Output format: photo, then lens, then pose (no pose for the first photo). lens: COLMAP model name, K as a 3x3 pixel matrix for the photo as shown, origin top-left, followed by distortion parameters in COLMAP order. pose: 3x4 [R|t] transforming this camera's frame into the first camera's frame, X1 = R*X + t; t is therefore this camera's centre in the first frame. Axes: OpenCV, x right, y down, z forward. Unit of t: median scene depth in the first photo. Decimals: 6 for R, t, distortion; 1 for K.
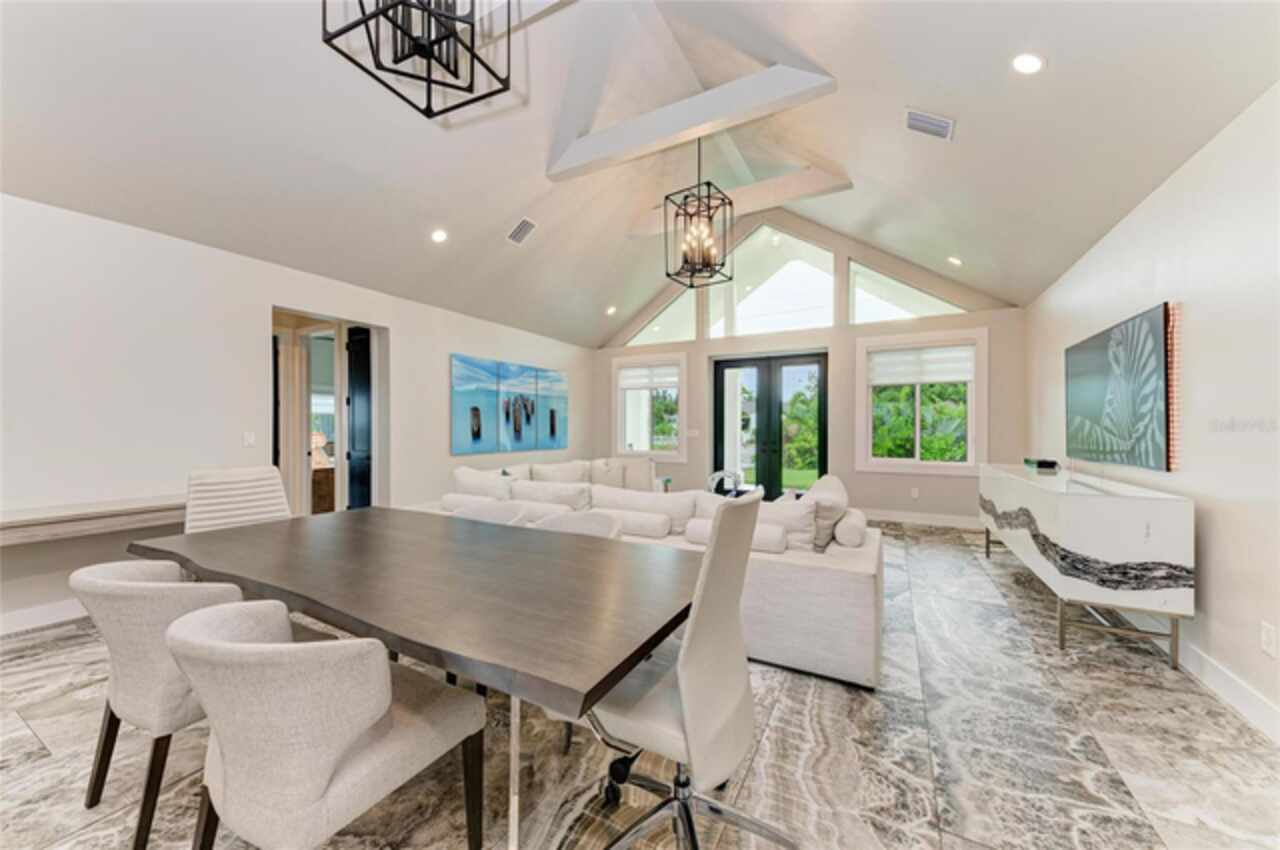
lens RADIAL K [[454.3, 0, 635.8], [0, 454.3, 426.3], [0, 0, 1]] dist [0.000937, -0.000054]
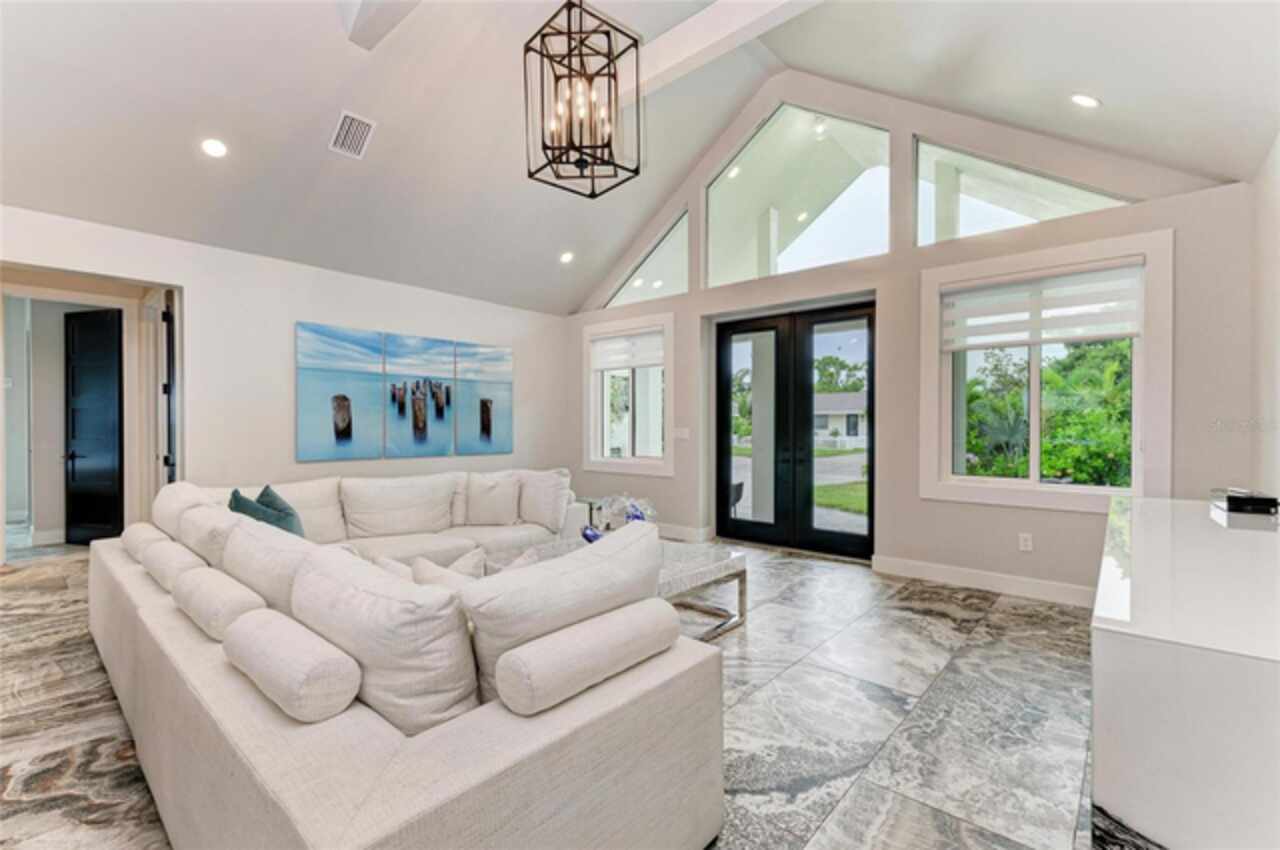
lens RADIAL K [[556.2, 0, 640.0], [0, 556.2, 425.0], [0, 0, 1]] dist [0.010268, -0.000079]
pose [[0.977823, -0.000785, -0.209432, 0.276804], [0.000713, 1.000000, -0.000421, 0.004691], [0.209433, 0.000262, 0.977823, 0.218409]]
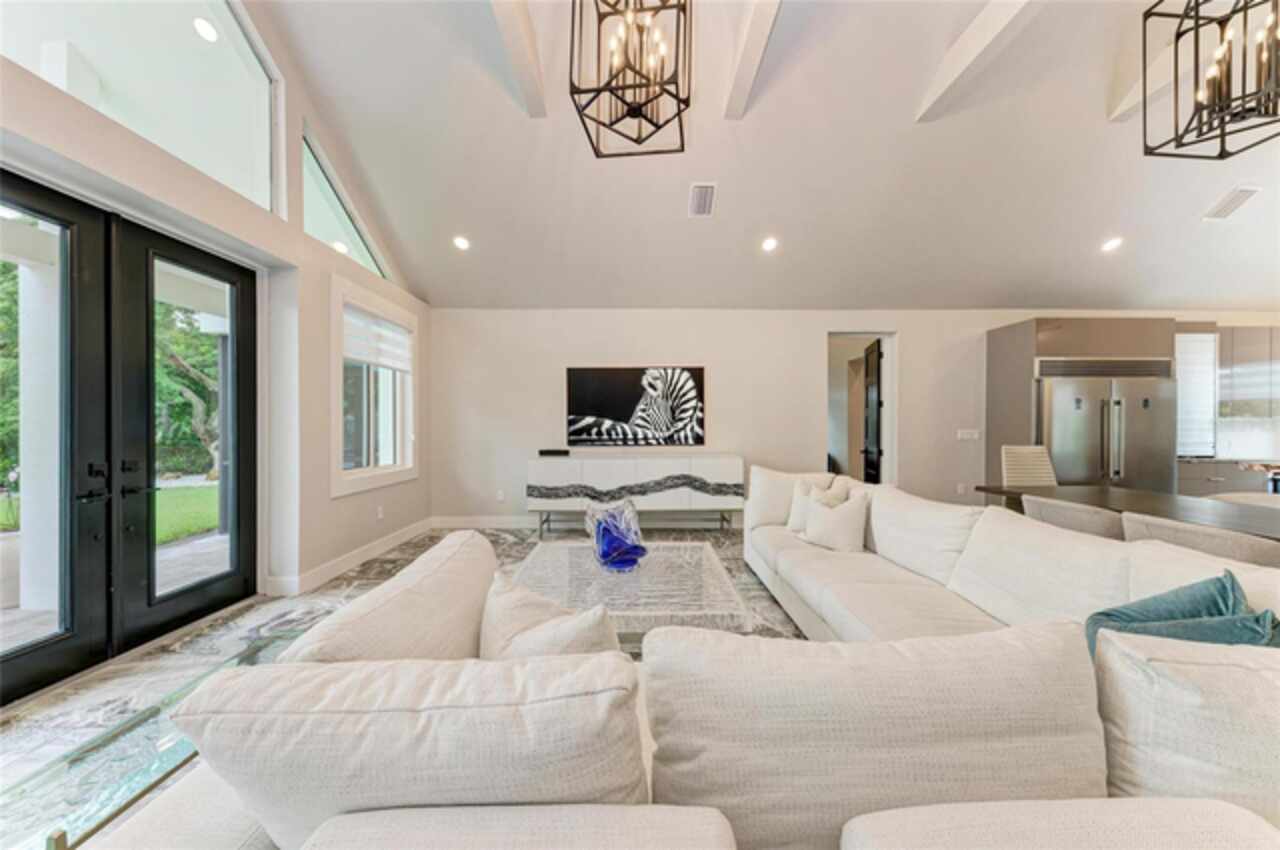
lens RADIAL K [[456.2, 0, 642.4], [0, 456.2, 429.5], [0, 0, 1]] dist [0.012898, -0.000005]
pose [[-0.494557, -0.005730, 0.869127, -0.233405], [-0.001997, 0.999983, 0.005457, 0.005387], [-0.869143, 0.000963, -0.494560, 0.934603]]
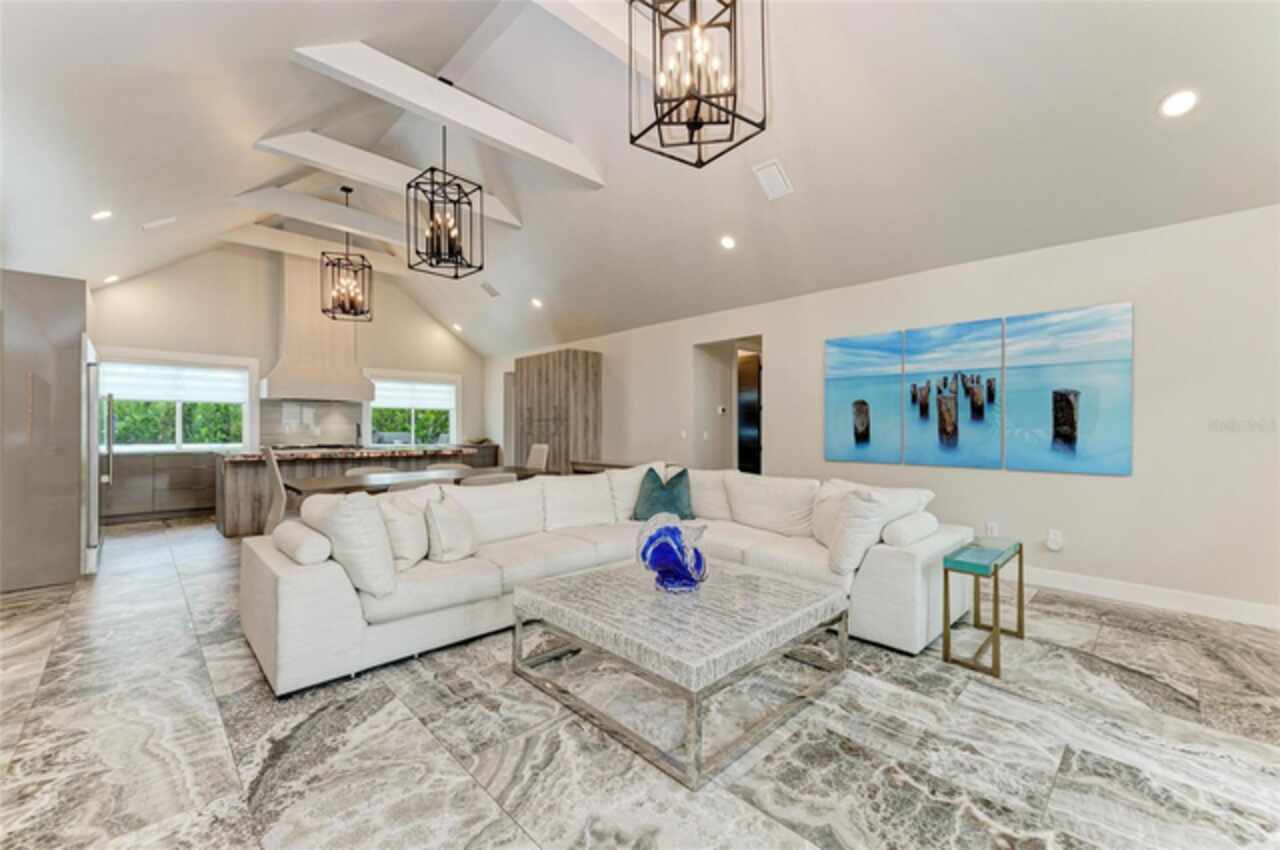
lens RADIAL K [[515.0, 0, 640.0], [0, 515.0, 425.0], [0, 0, 1]] dist [0.001407, 0.000001]
pose [[-0.280300, -0.007947, -0.959880, 0.538715], [-0.001172, 0.999968, -0.007937, 0.005069], [0.959912, -0.001100, -0.280300, 0.830308]]
